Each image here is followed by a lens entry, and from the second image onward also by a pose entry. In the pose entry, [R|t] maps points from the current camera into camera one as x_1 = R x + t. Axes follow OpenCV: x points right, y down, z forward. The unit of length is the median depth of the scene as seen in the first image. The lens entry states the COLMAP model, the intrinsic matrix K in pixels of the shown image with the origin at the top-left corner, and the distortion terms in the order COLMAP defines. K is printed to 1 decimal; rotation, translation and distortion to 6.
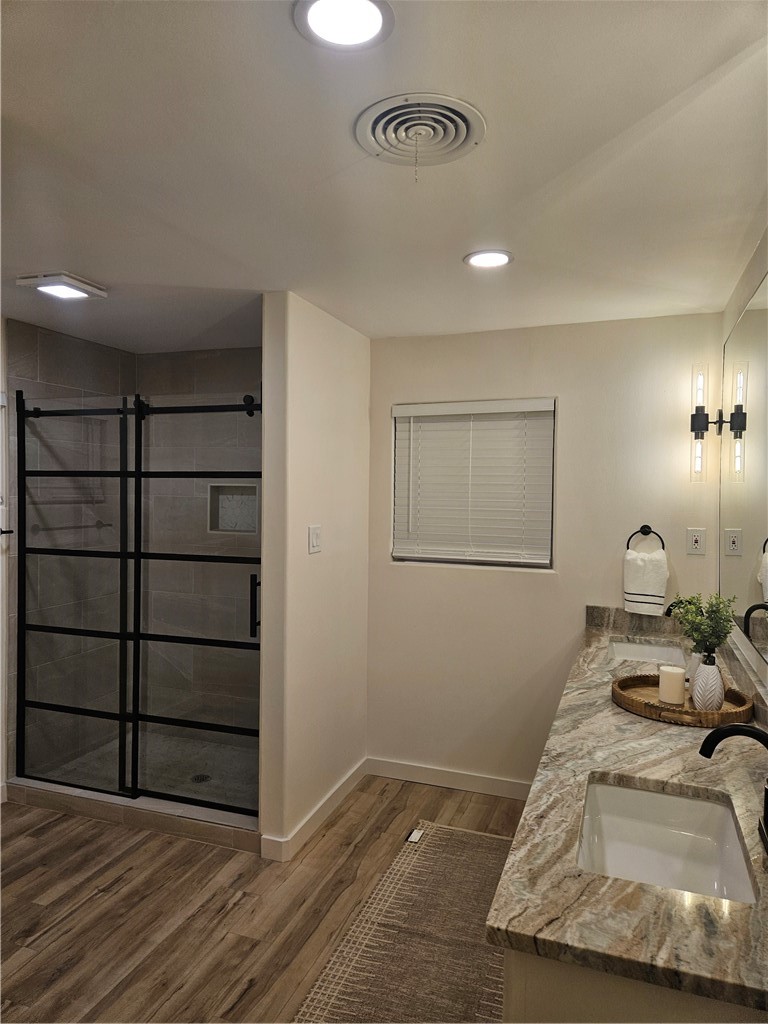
lens RADIAL K [[678.2, 0, 379.5], [0, 678.2, 505.4], [0, 0, 1]] dist [0.071589, -0.066266]
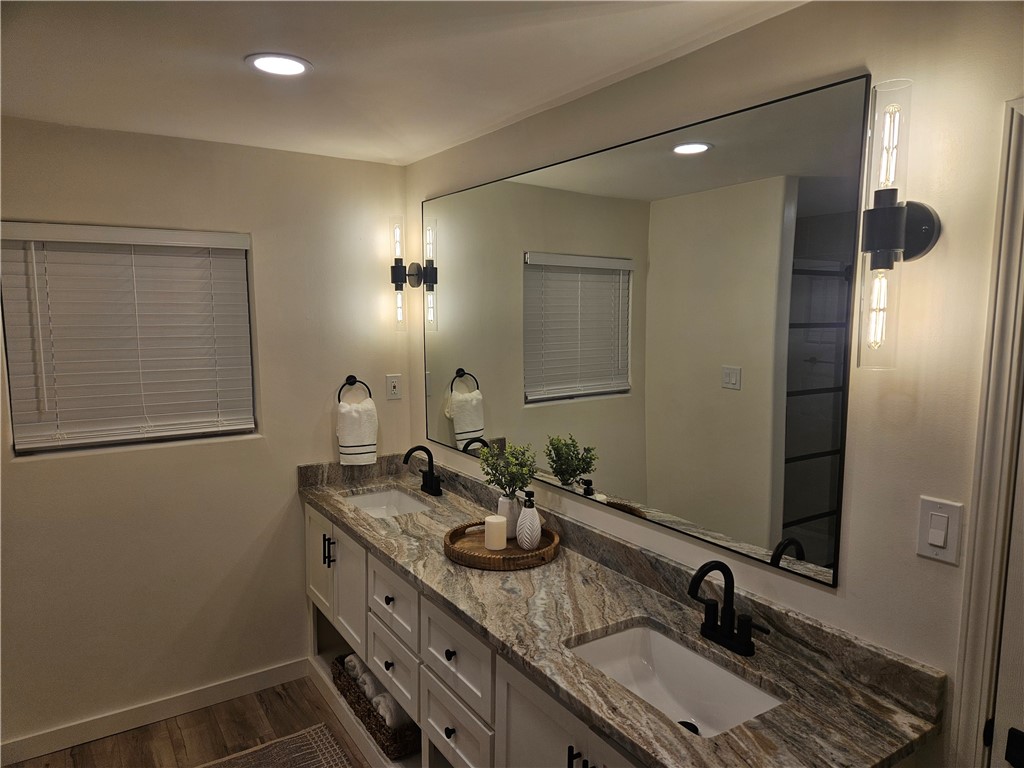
lens RADIAL K [[678.2, 0, 509.3], [0, 678.2, 390.0], [0, 0, 1]] dist [0.071589, -0.066266]
pose [[0.595379, -0.107228, 0.796258, -0.273996], [0.024824, 0.993036, 0.115165, -0.060609], [-0.803062, -0.048801, 0.593894, 0.242481]]
